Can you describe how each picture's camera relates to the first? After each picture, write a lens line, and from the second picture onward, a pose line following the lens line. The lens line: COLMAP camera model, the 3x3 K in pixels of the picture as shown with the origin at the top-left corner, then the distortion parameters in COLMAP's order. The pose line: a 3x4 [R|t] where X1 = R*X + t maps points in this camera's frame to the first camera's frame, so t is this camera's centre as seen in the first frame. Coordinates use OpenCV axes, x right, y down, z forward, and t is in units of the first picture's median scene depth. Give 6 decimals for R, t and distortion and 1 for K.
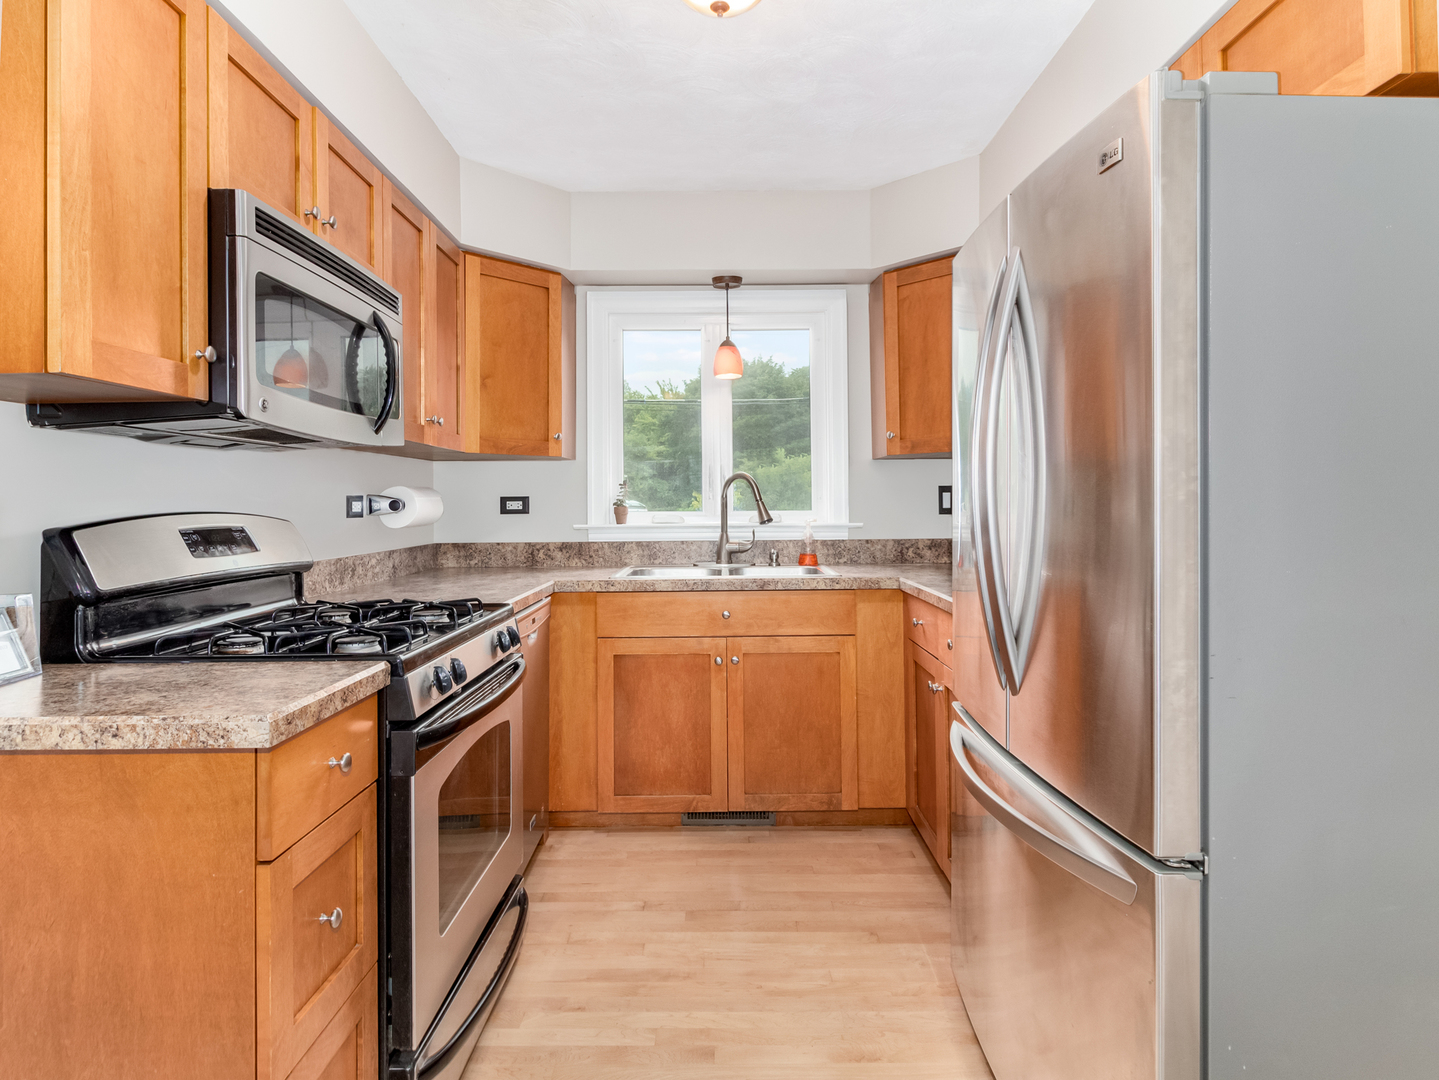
lens RADIAL K [[825.3, 0, 720.2], [0, 825.3, 487.9], [0, 0, 1]] dist [0.000421, -0.001048]
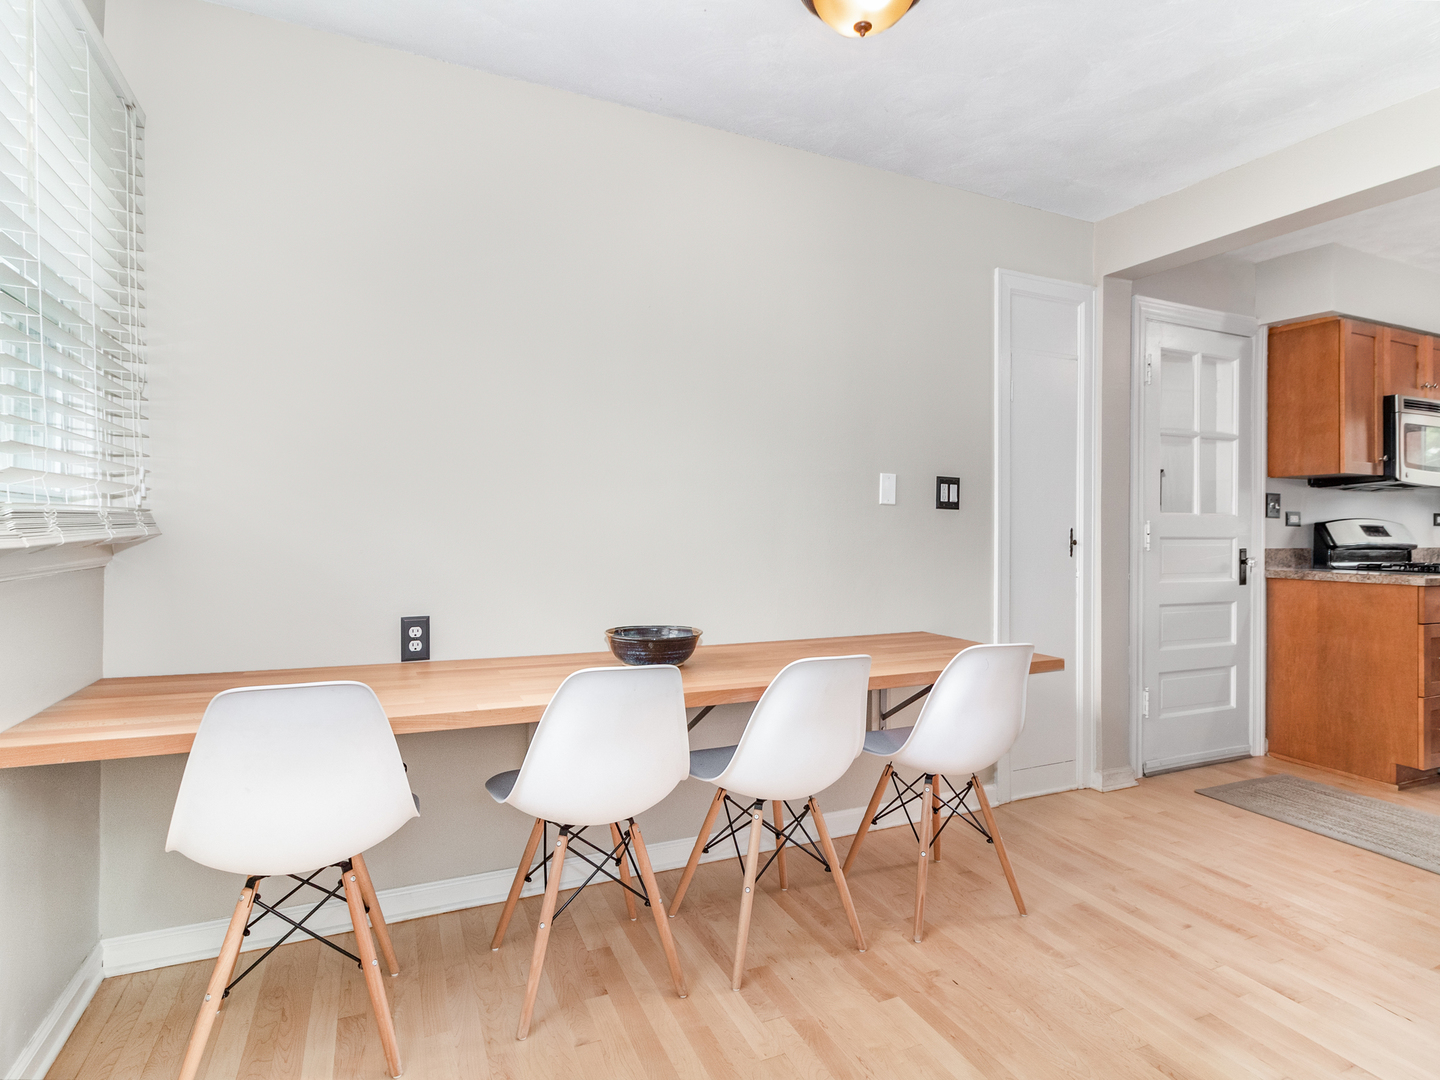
lens RADIAL K [[758.6, 0, 717.1], [0, 758.6, 529.9], [0, 0, 1]] dist [0.002110, 0.000592]
pose [[0.412780, 0.008600, -0.910790, 0.381906], [0.006304, 0.999904, 0.012298, 0.014822], [0.910809, -0.010818, 0.412686, -1.029116]]
